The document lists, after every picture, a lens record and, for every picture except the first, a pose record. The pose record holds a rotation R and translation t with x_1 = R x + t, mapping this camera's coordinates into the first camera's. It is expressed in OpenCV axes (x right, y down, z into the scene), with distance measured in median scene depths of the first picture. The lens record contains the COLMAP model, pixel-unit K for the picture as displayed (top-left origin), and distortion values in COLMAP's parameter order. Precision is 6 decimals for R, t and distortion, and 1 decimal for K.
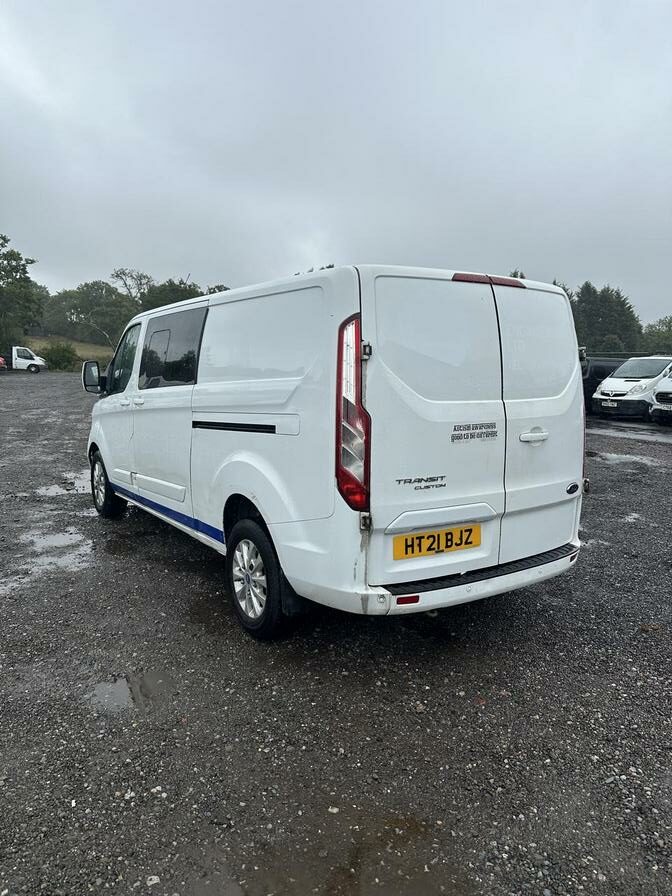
lens RADIAL K [[642.0, 0, 337.2], [0, 642.0, 450.1], [0, 0, 1]] dist [0.051436, -0.058349]
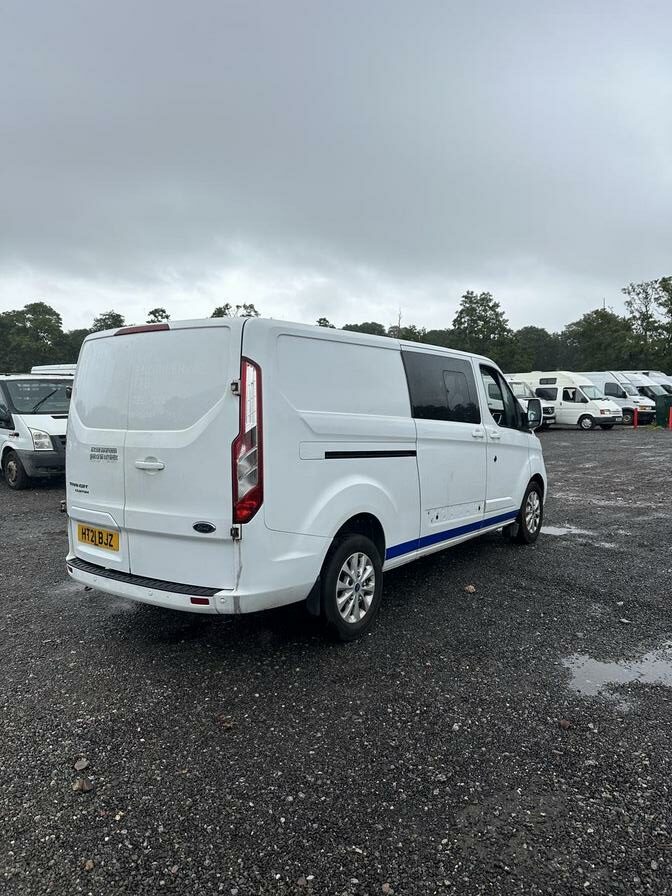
lens RADIAL K [[642.0, 0, 337.9], [0, 642.0, 449.4], [0, 0, 1]] dist [0.051436, -0.058349]
pose [[0.352383, 0.052592, -0.934377, 1.508633], [-0.109320, 0.993898, 0.014715, -0.103261], [0.929449, 0.096961, 0.355982, 0.953068]]
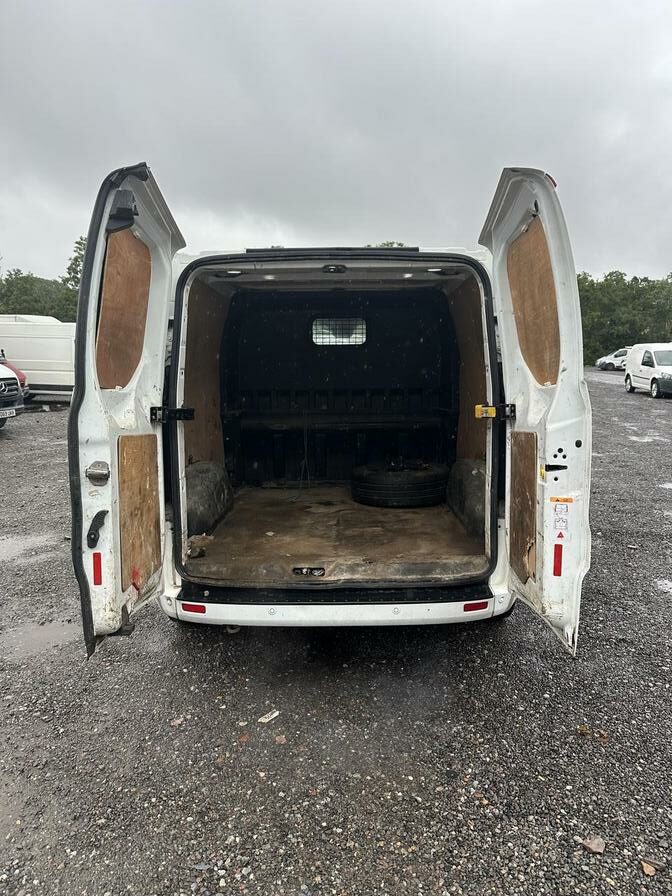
lens RADIAL K [[642.0, 0, 337.9], [0, 642.0, 448.3], [0, 0, 1]] dist [0.051436, -0.058349]
pose [[0.828556, 0.063218, -0.556327, 0.740656], [-0.060229, 0.997903, 0.023695, -0.030459], [0.556658, 0.013874, 0.830626, 0.315526]]
